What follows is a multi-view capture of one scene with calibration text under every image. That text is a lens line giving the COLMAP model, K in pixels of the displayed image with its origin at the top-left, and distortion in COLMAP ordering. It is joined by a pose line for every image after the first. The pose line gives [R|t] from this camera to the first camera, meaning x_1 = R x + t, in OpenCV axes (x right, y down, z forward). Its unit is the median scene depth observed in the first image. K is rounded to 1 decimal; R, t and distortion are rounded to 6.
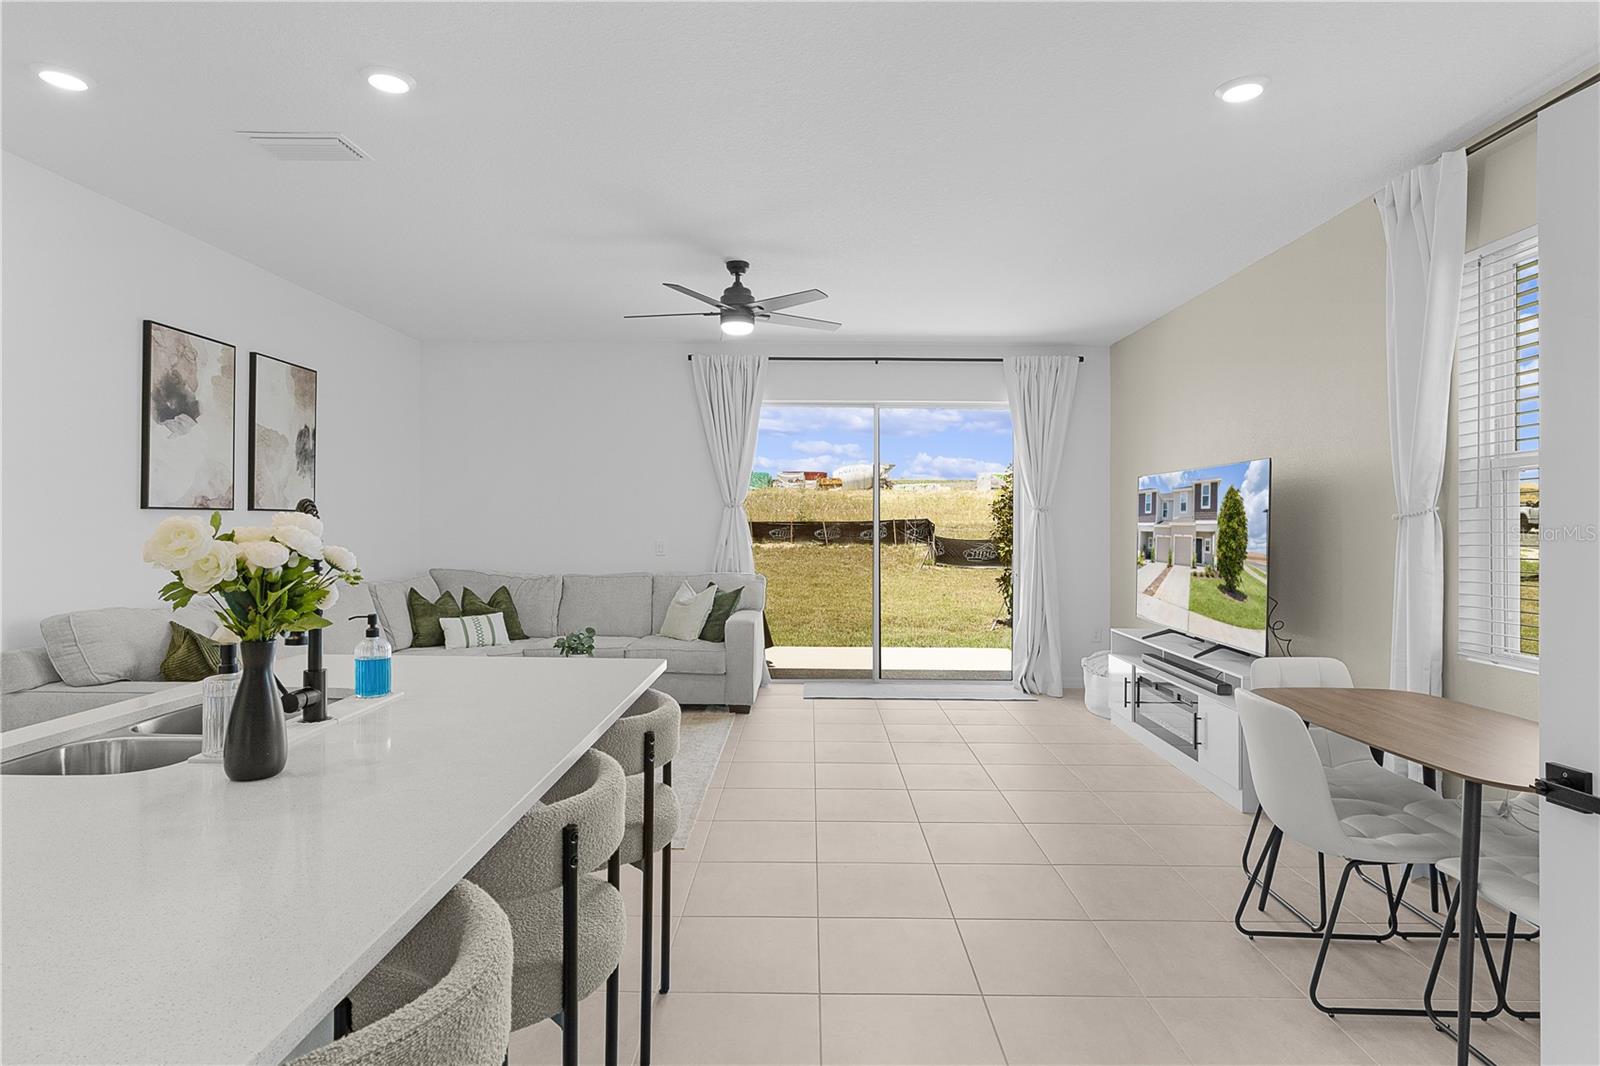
lens RADIAL K [[850.3, 0, 809.4], [0, 850.3, 516.7], [0, 0, 1]] dist [-0.000238, -0.000263]
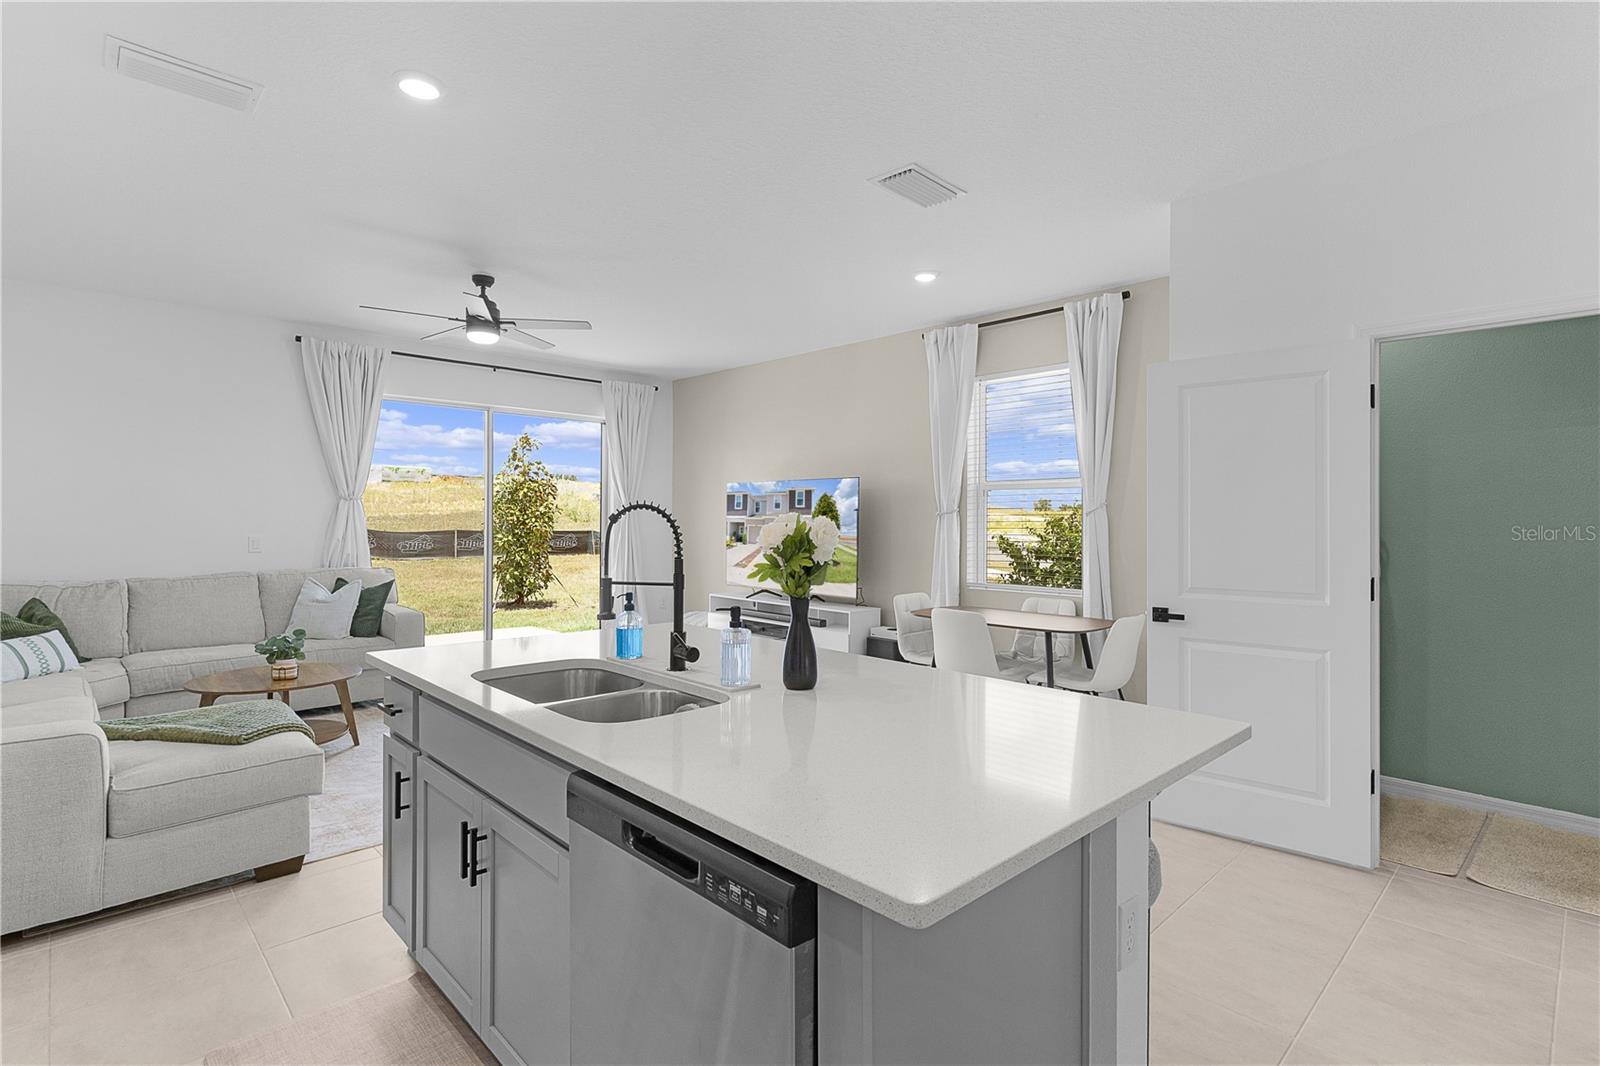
lens RADIAL K [[782.7, 0, 803.7], [0, 782.7, 509.2], [0, 0, 1]] dist [0.003618, 0.000027]
pose [[0.719966, 0.005536, 0.693987, -0.471678], [-0.005983, 0.999981, -0.001770, -0.003283], [-0.693983, -0.002878, 0.719985, -0.007556]]
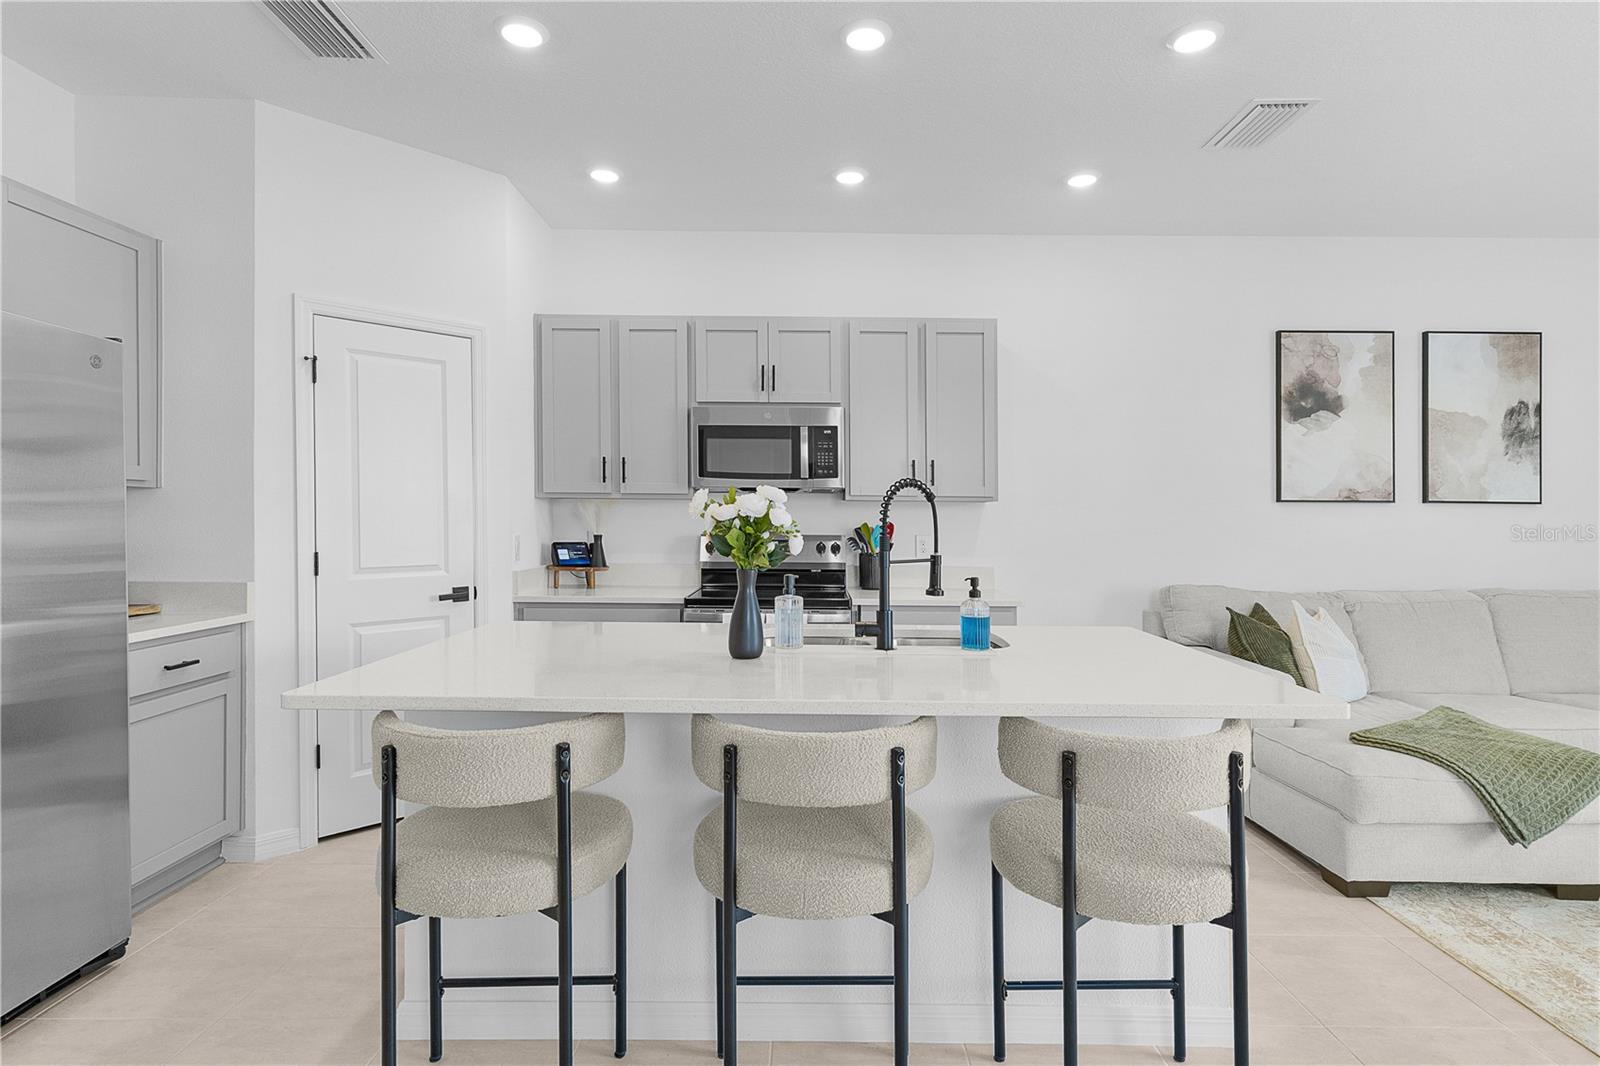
lens RADIAL K [[833.1, 0, 803.7], [0, 833.1, 508.0], [0, 0, 1]] dist [0.004544, 0.001211]
pose [[0.003269, -0.020203, -0.999791, 0.247455], [-0.003058, 0.999791, -0.020213, 0.018659], [0.999990, 0.003124, 0.003206, 0.316238]]
